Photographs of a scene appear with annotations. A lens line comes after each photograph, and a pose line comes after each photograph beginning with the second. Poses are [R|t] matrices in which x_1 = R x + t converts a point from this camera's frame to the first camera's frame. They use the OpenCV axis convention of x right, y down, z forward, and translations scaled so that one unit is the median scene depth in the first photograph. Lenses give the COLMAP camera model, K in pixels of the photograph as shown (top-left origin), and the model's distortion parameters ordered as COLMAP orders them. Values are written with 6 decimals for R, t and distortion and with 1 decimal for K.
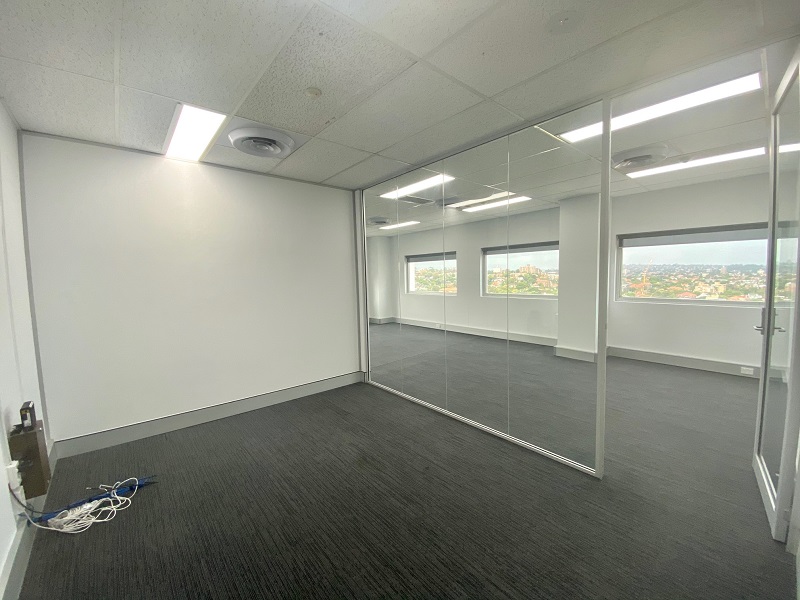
lens RADIAL K [[322.8, 0, 397.0], [0, 322.8, 302.0], [0, 0, 1]] dist [-0.000132, -0.002229]
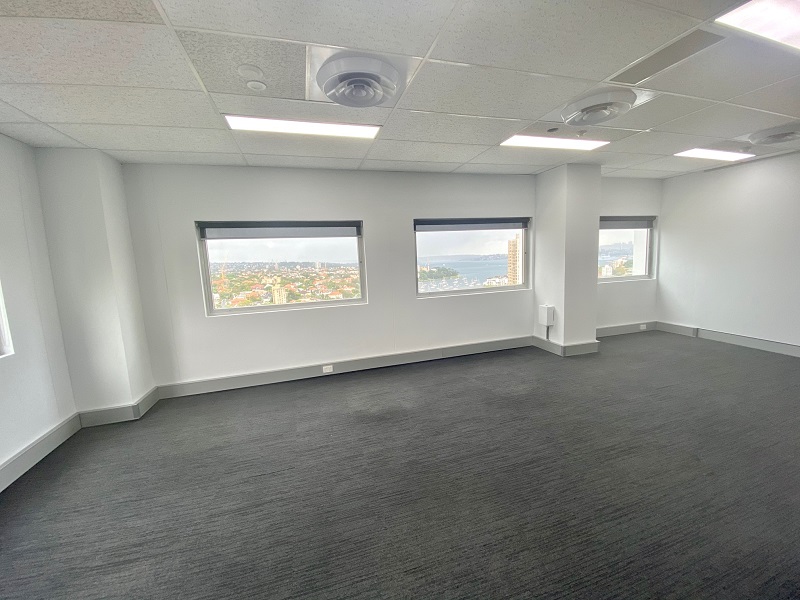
lens RADIAL K [[322.8, 0, 395.2], [0, 322.8, 299.4], [0, 0, 1]] dist [-0.000132, -0.002229]
pose [[0.405211, -0.108740, 0.907733, -0.300919], [0.111566, 0.991362, 0.068955, -0.059704], [-0.907390, 0.073331, 0.413842, 0.754832]]
